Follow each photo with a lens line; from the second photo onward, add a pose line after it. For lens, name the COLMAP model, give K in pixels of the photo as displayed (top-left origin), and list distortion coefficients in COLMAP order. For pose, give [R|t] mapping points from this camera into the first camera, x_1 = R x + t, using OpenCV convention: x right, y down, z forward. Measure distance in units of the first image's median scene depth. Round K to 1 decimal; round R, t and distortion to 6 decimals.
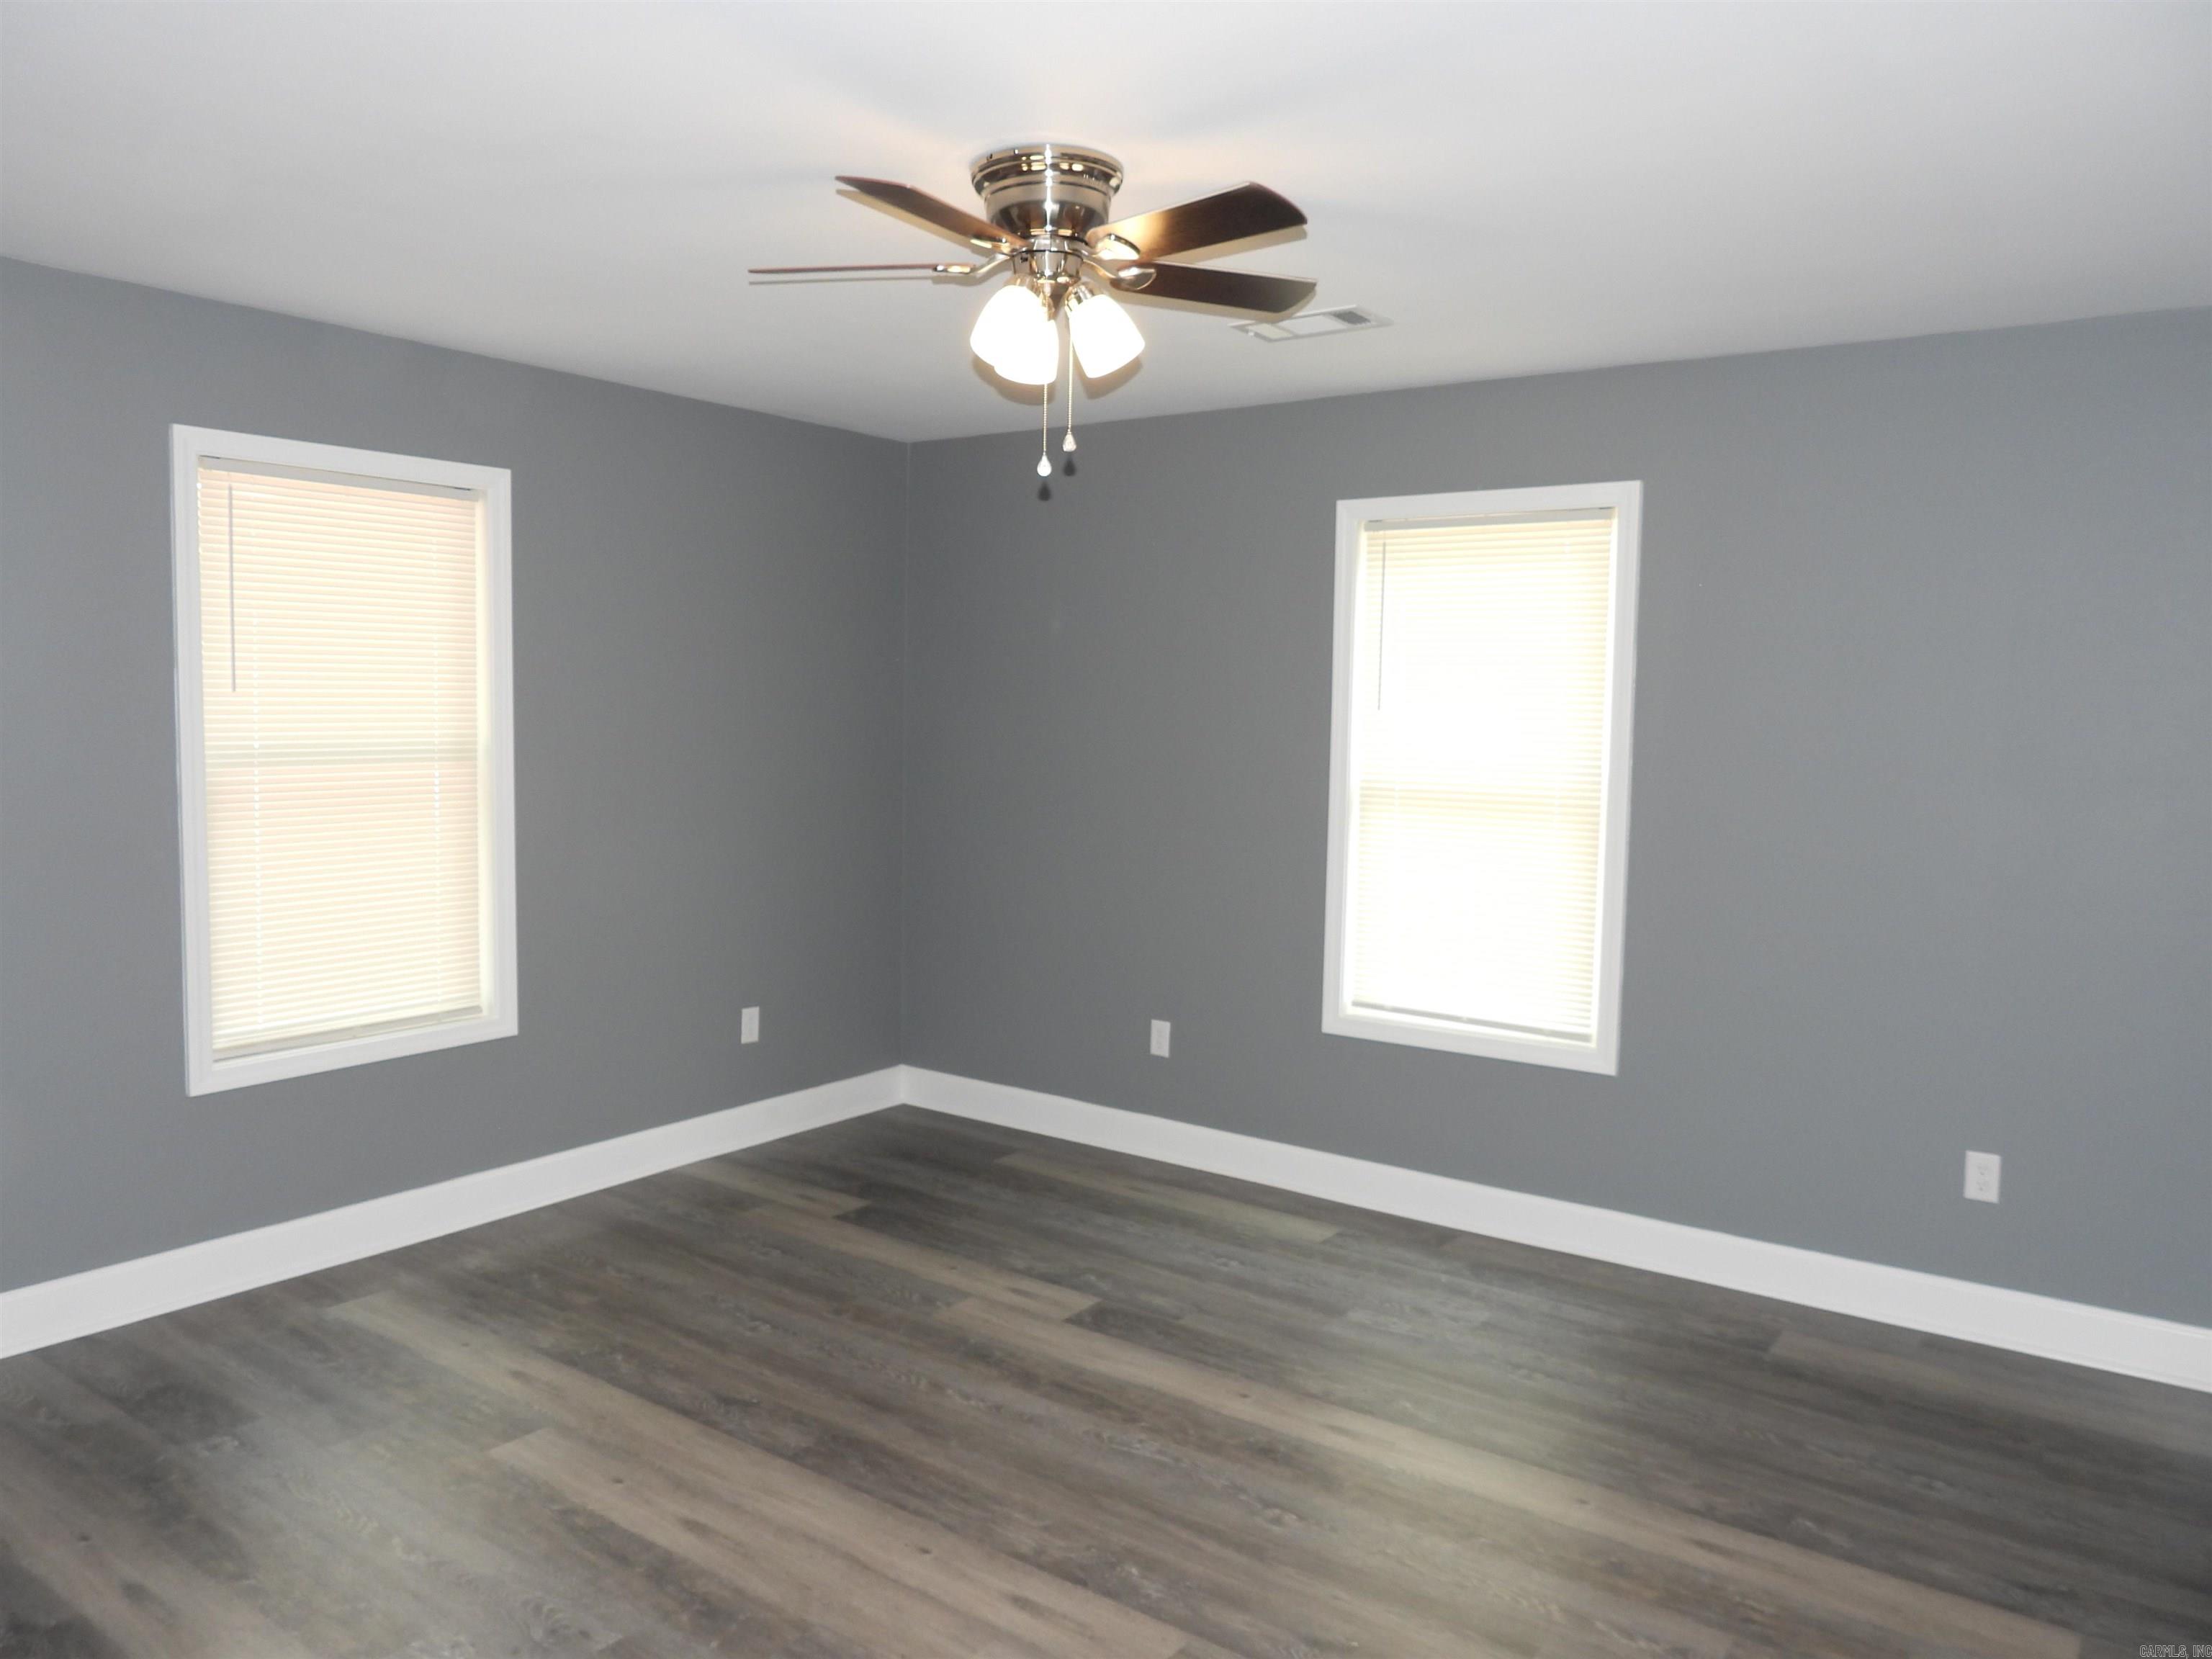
lens RADIAL K [[1604.7, 0, 1106.0], [0, 1604.7, 829.5], [0, 0, 1]] dist [-0.005444, 0.009417]
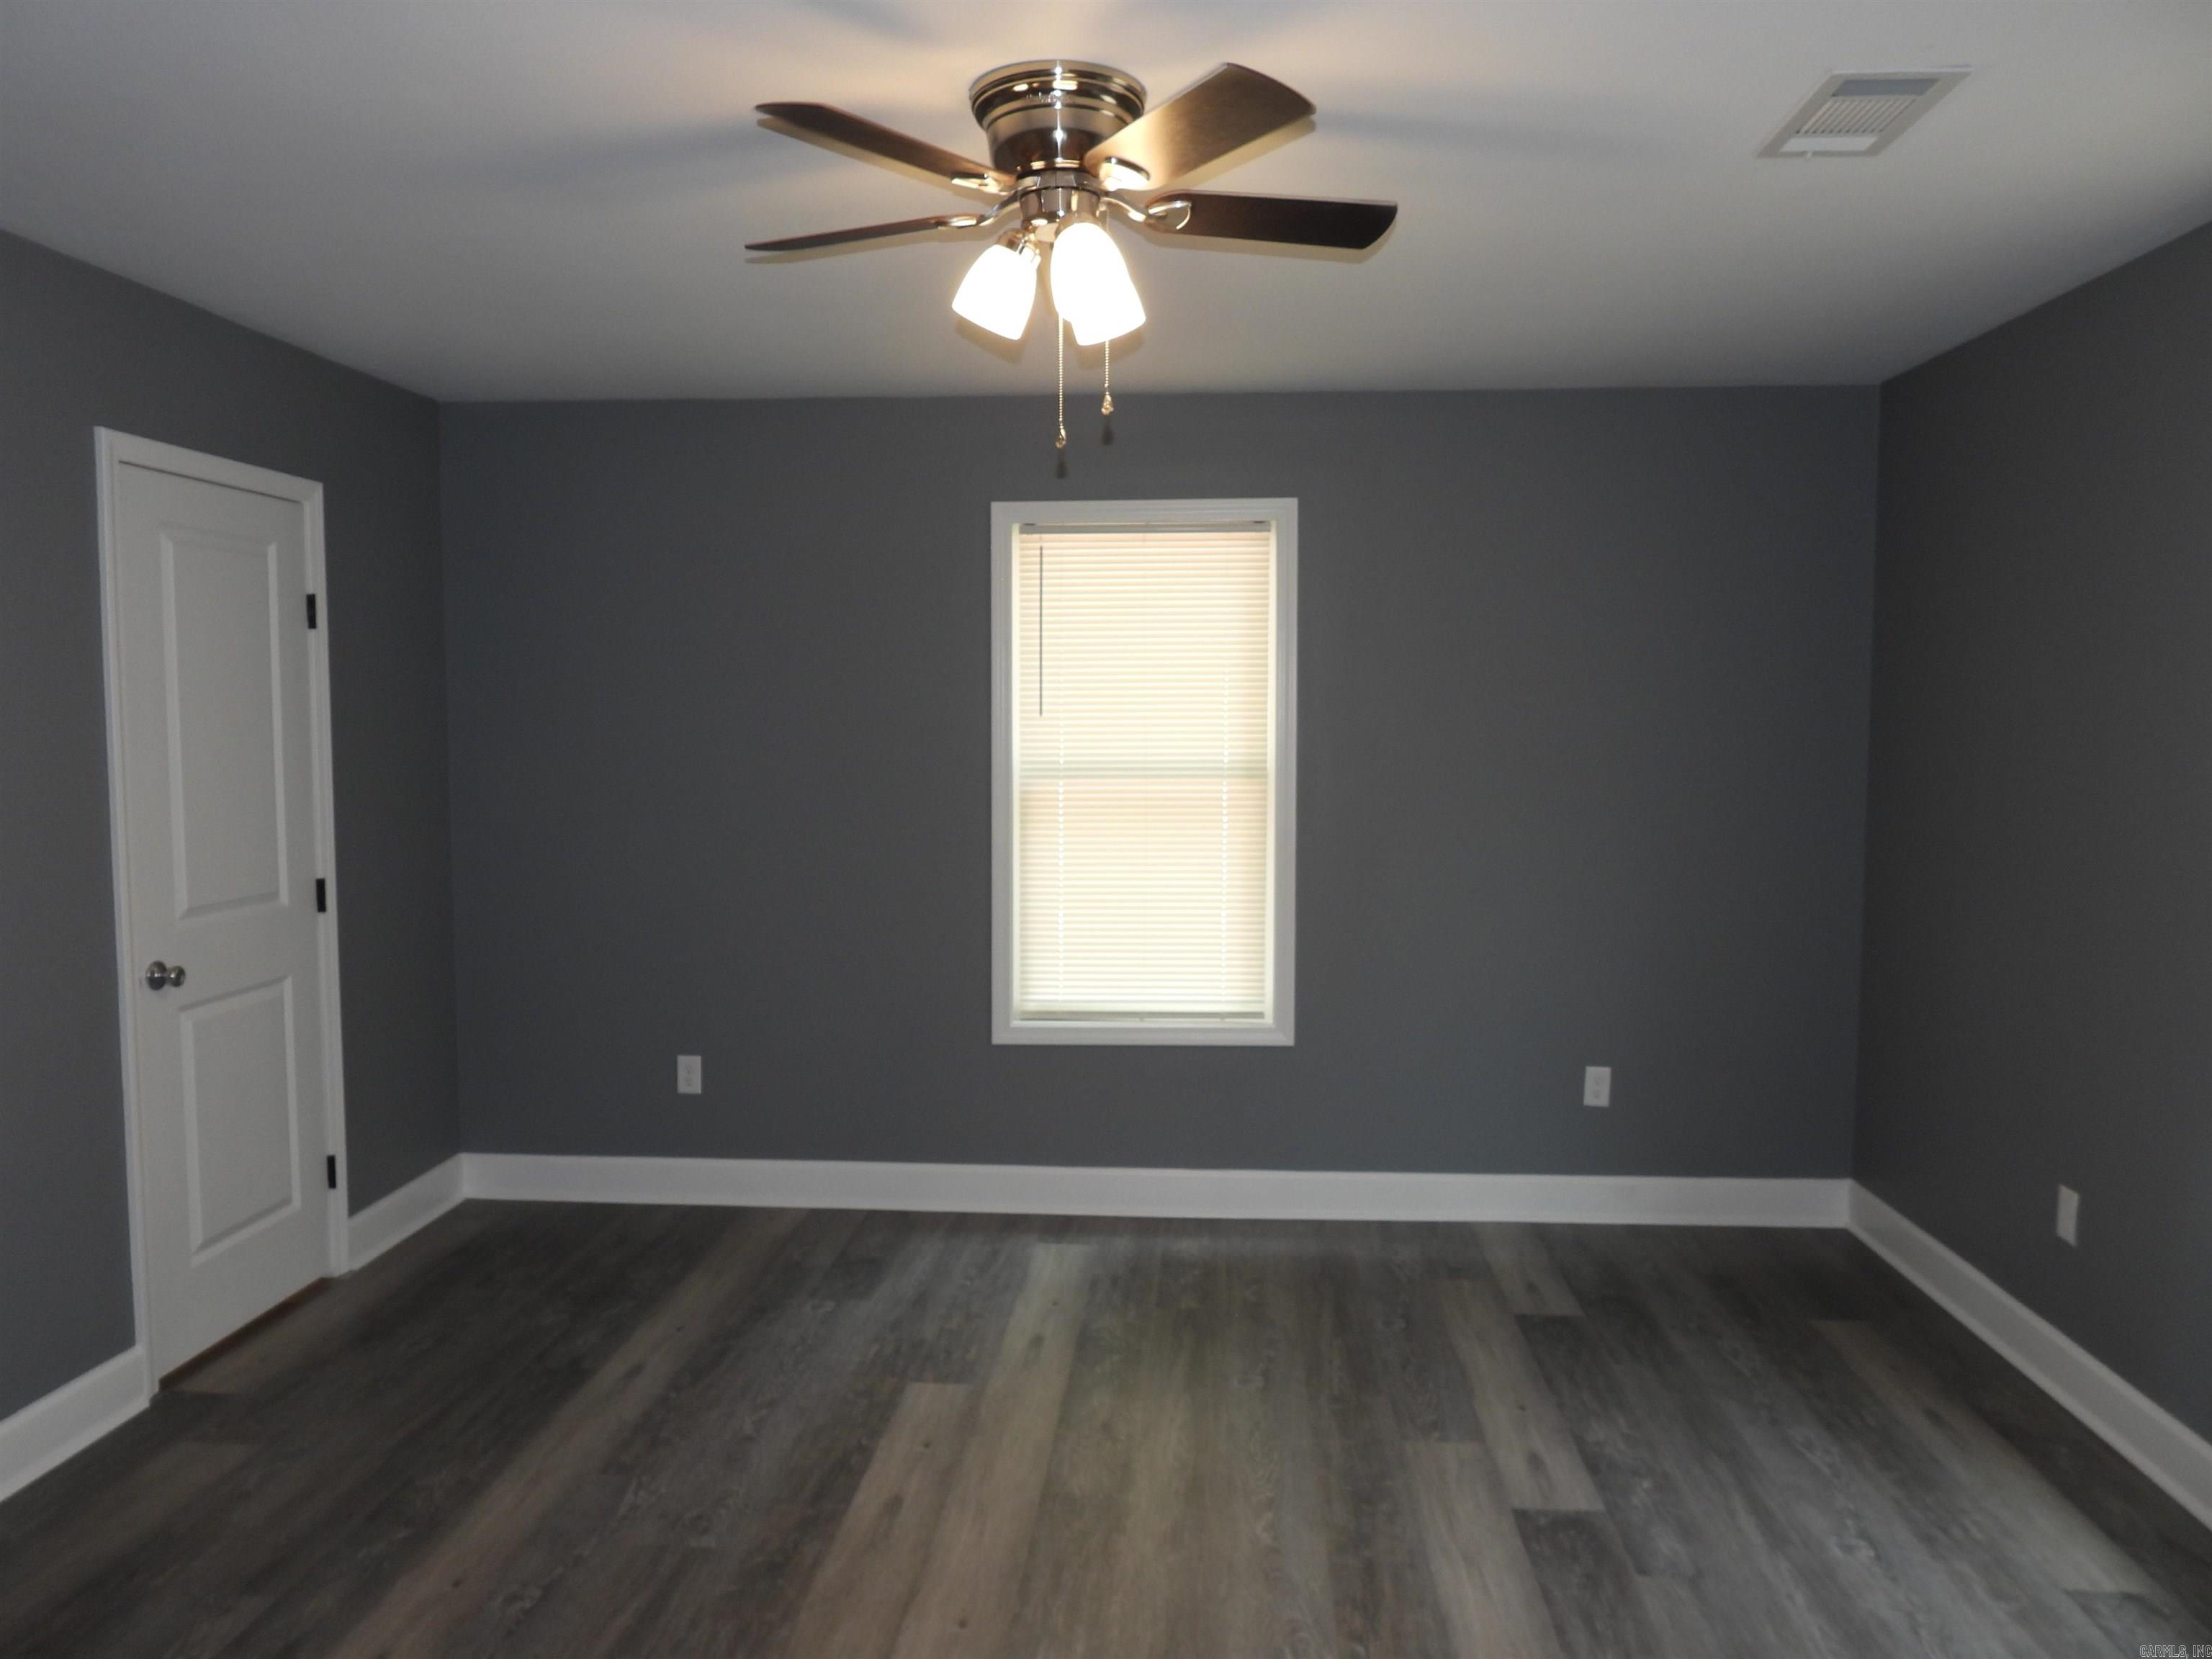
lens RADIAL K [[1590.4, 0, 1103.3], [0, 1590.4, 837.5], [0, 0, 1]] dist [-0.008440, 0.002622]
pose [[0.516919, 0.040053, -0.855097, 0.482323], [-0.058333, 0.998231, 0.011495, -0.010812], [0.854044, 0.043938, 0.518341, 0.404045]]
